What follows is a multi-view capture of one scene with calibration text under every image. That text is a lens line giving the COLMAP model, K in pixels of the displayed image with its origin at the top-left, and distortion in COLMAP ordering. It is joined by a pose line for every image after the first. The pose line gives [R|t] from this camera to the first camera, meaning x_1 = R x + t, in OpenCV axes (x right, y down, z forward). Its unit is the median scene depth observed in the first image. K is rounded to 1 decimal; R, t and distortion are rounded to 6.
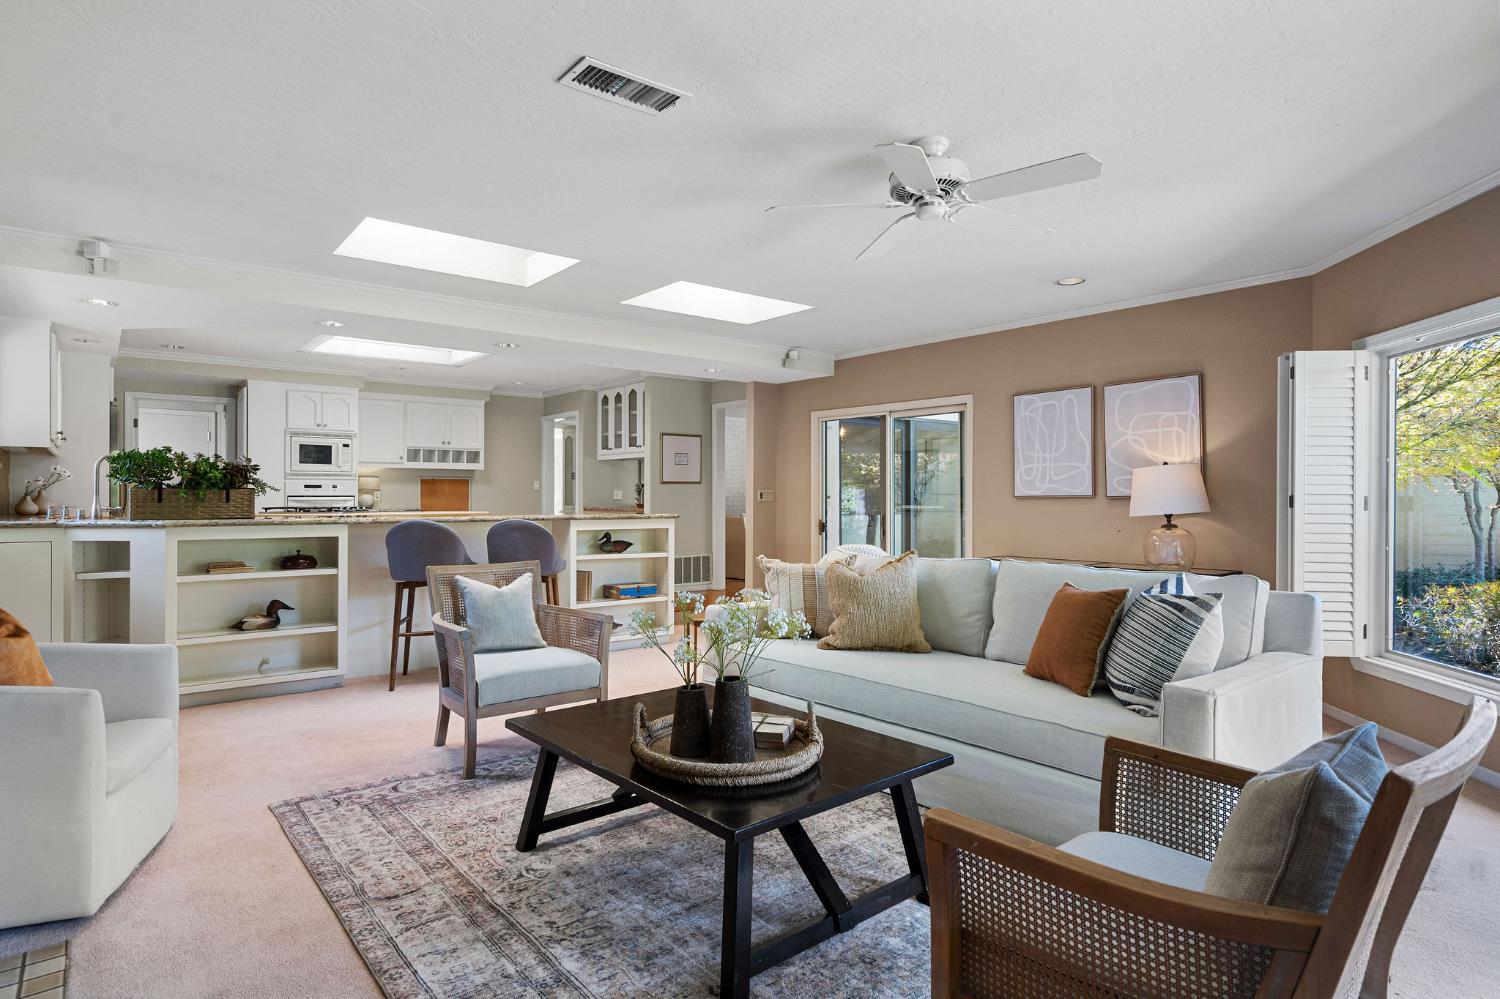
lens RADIAL K [[811.8, 0, 744.4], [0, 811.8, 496.7], [0, 0, 1]] dist [0.000444, 0.000002]
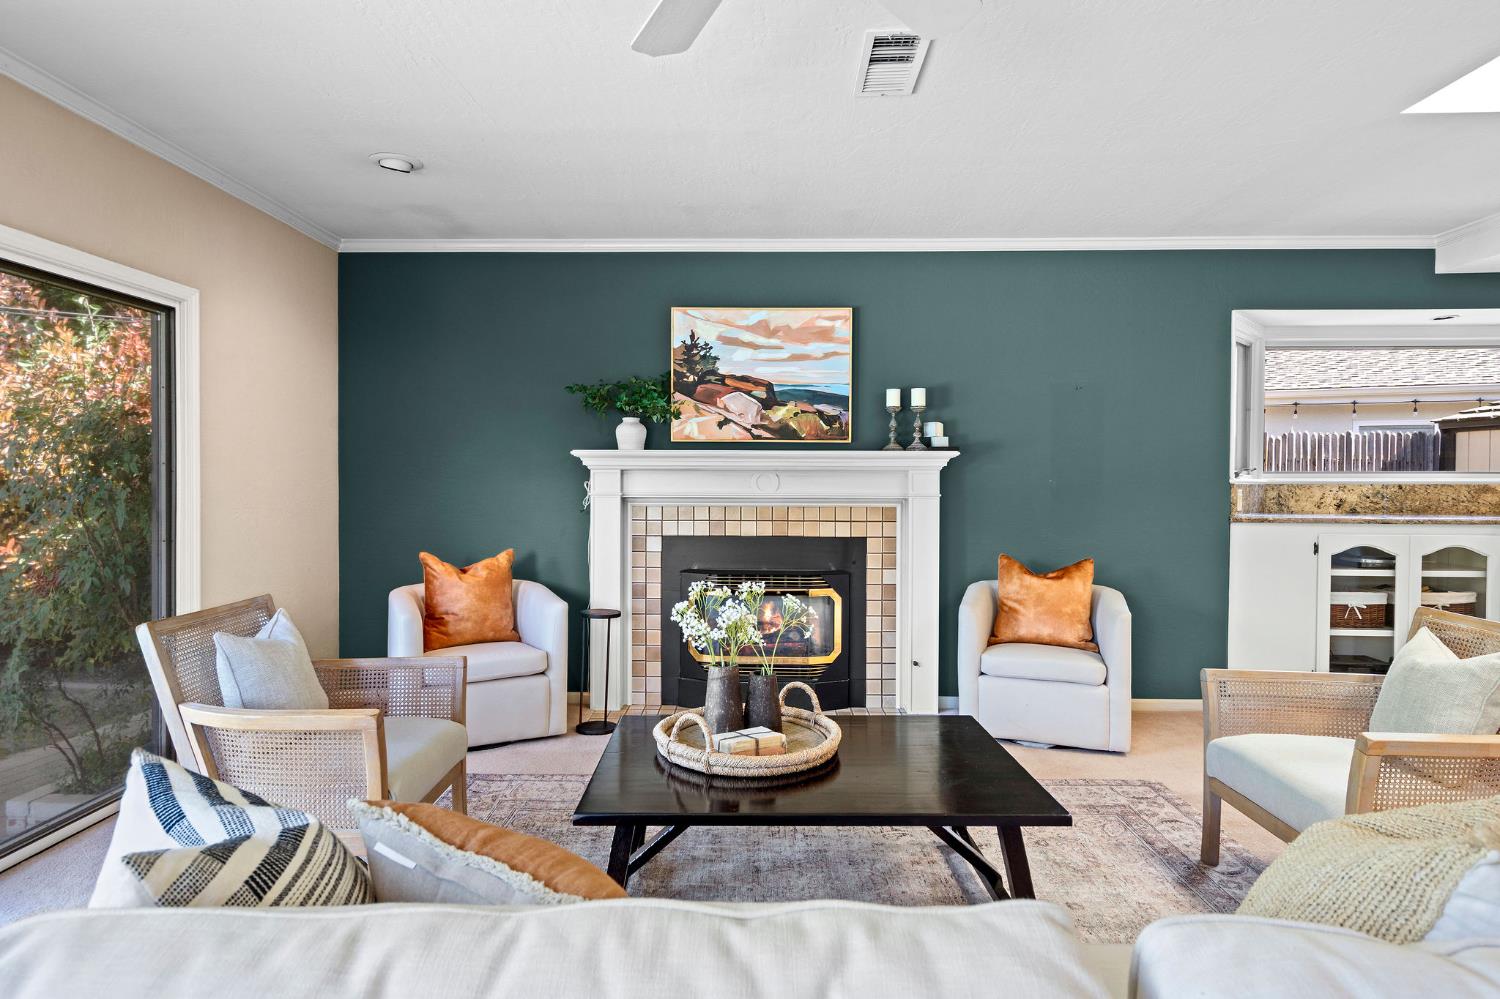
lens RADIAL K [[814.7, 0, 742.9], [0, 814.7, 491.2], [0, 0, 1]] dist [-0.000969, 0.000295]
pose [[-0.646701, 0.012101, -0.762648, 0.343101], [-0.004929, 0.999787, 0.020044, -0.014393], [0.762728, 0.016722, -0.646503, 0.737417]]
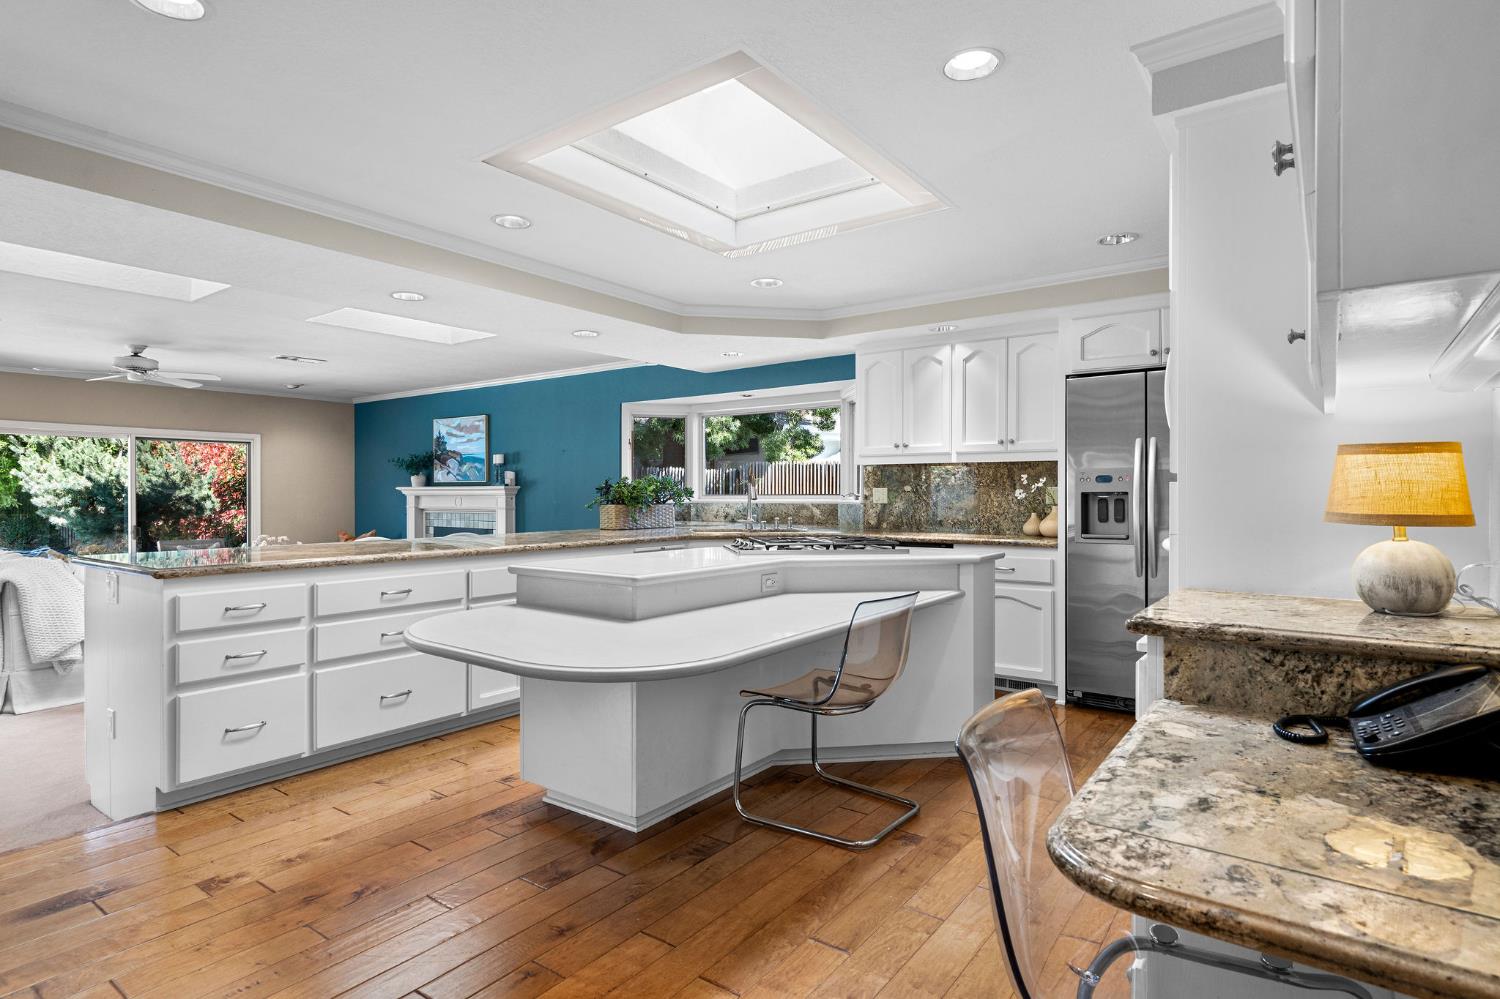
lens RADIAL K [[788.3, 0, 750.0], [0, 788.3, 499.5], [0, 0, 1]] dist [-0.001480, -0.000016]
pose [[-0.965208, 0.003252, -0.261465, -0.458500], [0.000948, 0.999960, 0.008938, -0.025587], [0.261483, 0.008380, -0.965172, 1.977009]]
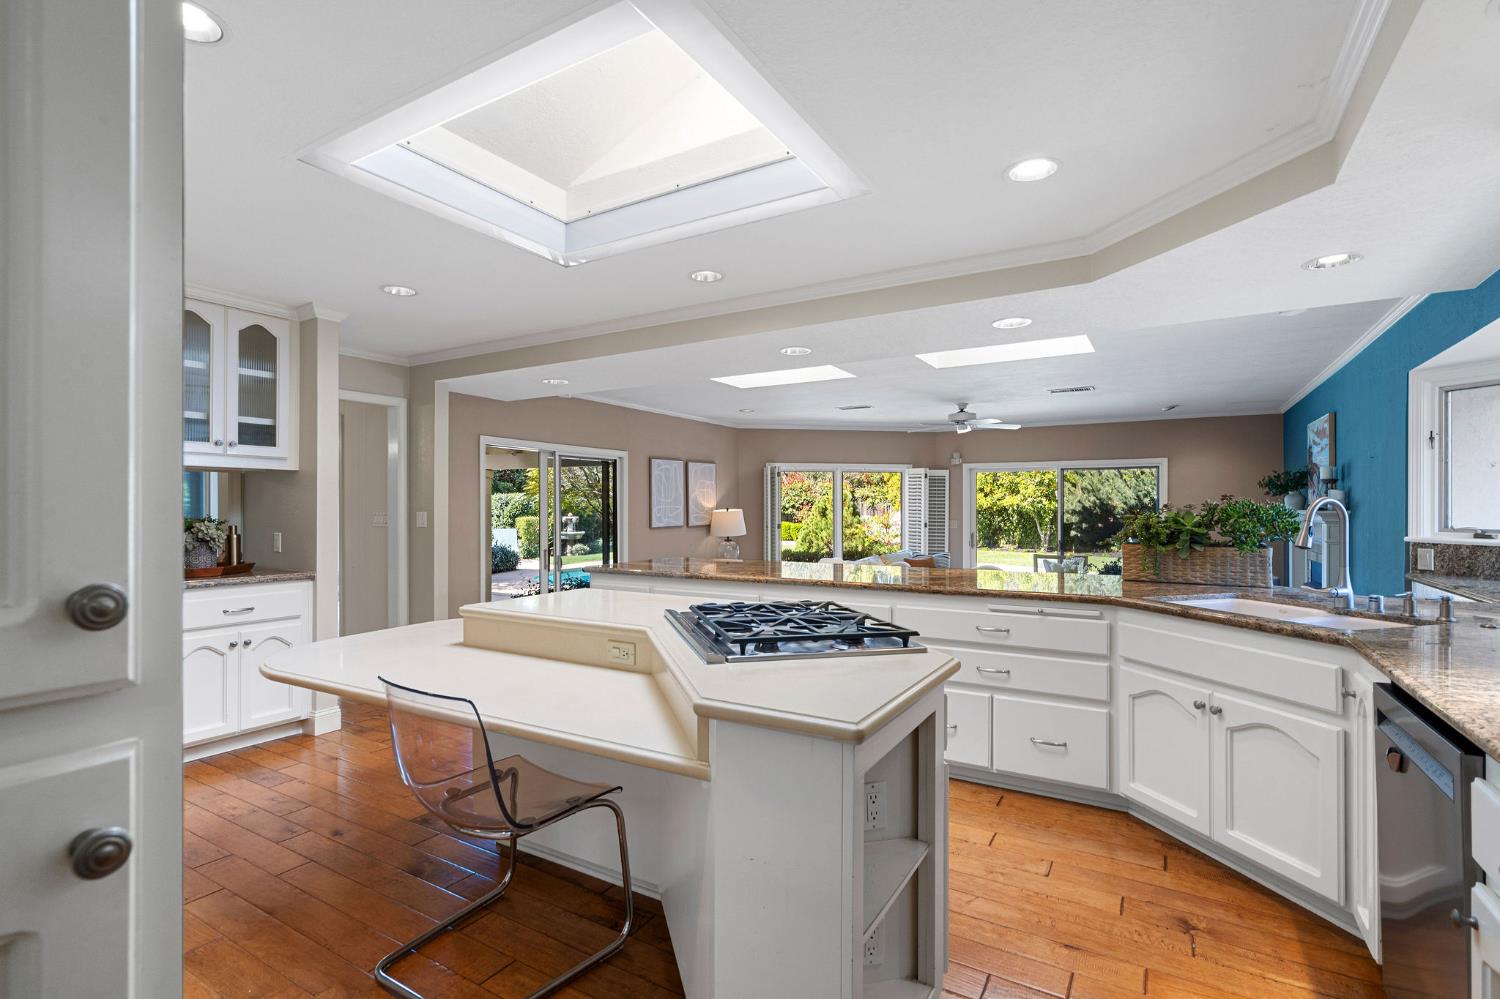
lens RADIAL K [[707.4, 0, 749.7], [0, 707.4, 506.3], [0, 0, 1]] dist [0.000243, -0.000022]
pose [[-0.354312, 0.000315, 0.935127, -1.047551], [0.000126, 1.000000, -0.000289, -0.044001], [-0.935127, 0.000016, -0.354312, 1.477360]]
